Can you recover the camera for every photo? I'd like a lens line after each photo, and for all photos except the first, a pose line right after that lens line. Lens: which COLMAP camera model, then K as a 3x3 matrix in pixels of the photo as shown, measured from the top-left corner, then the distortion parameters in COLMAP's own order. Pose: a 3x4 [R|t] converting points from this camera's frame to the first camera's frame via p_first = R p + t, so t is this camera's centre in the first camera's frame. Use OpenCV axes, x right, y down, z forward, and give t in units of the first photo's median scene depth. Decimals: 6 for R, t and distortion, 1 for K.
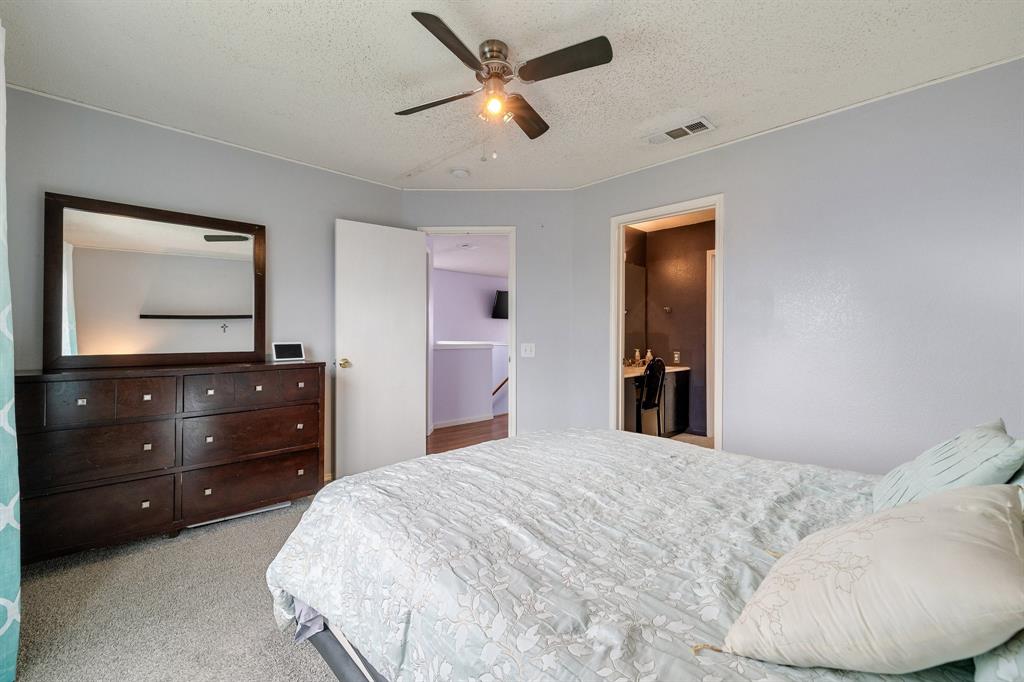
lens RADIAL K [[445.3, 0, 497.7], [0, 445.3, 343.5], [0, 0, 1]] dist [0.002175, 0.000149]
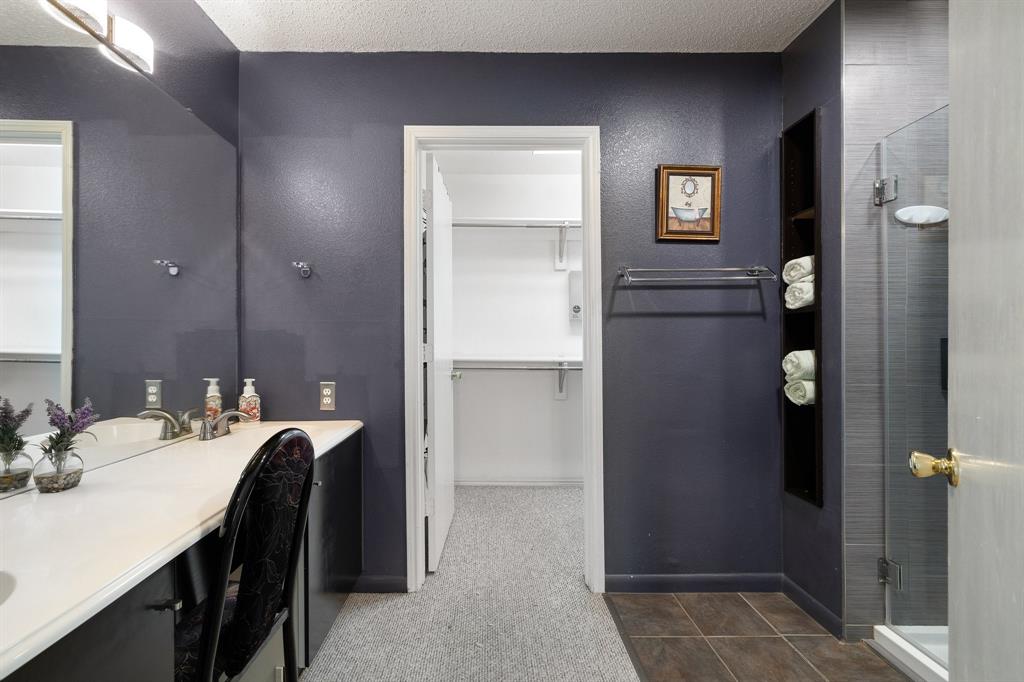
lens RADIAL K [[457.5, 0, 495.9], [0, 457.5, 339.7], [0, 0, 1]] dist [0.000773, 0.000191]
pose [[0.681058, 0.001005, 0.732229, 0.212944], [0.010741, 0.999878, -0.011362, -0.010985], [-0.732151, 0.015603, 0.680964, 0.625486]]
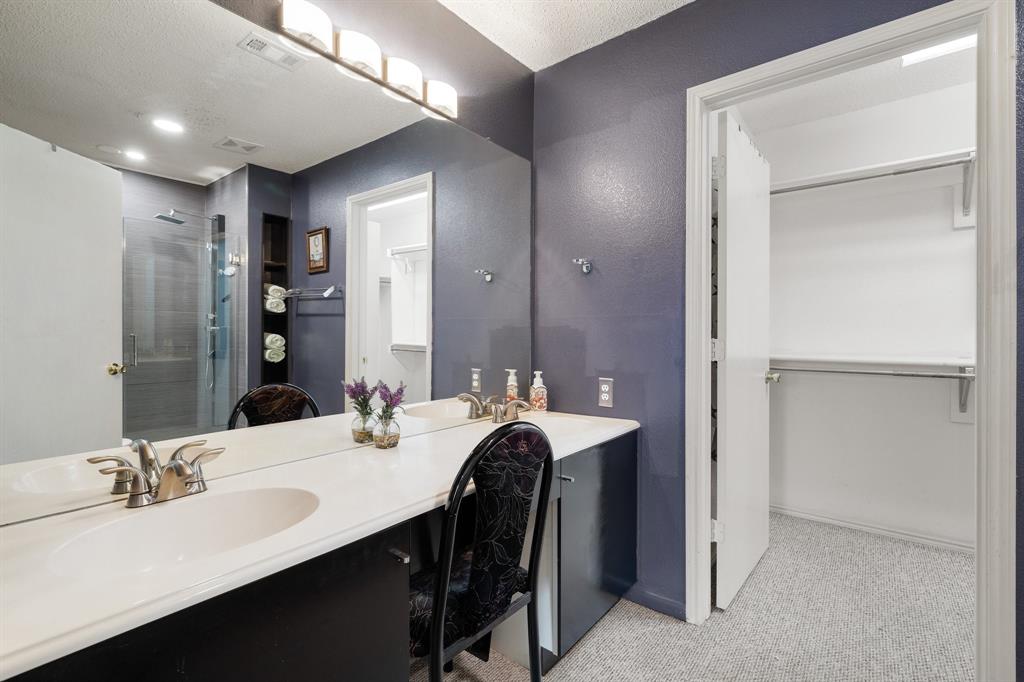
lens RADIAL K [[464.9, 0, 512.0], [0, 464.9, 341.0], [0, 0, 1]] dist [-0.005103, 0.000555]
pose [[0.992321, -0.006420, 0.123519, 0.274988], [0.006871, 0.999971, -0.003221, -0.011267], [-0.123494, 0.004045, 0.992337, 0.619889]]
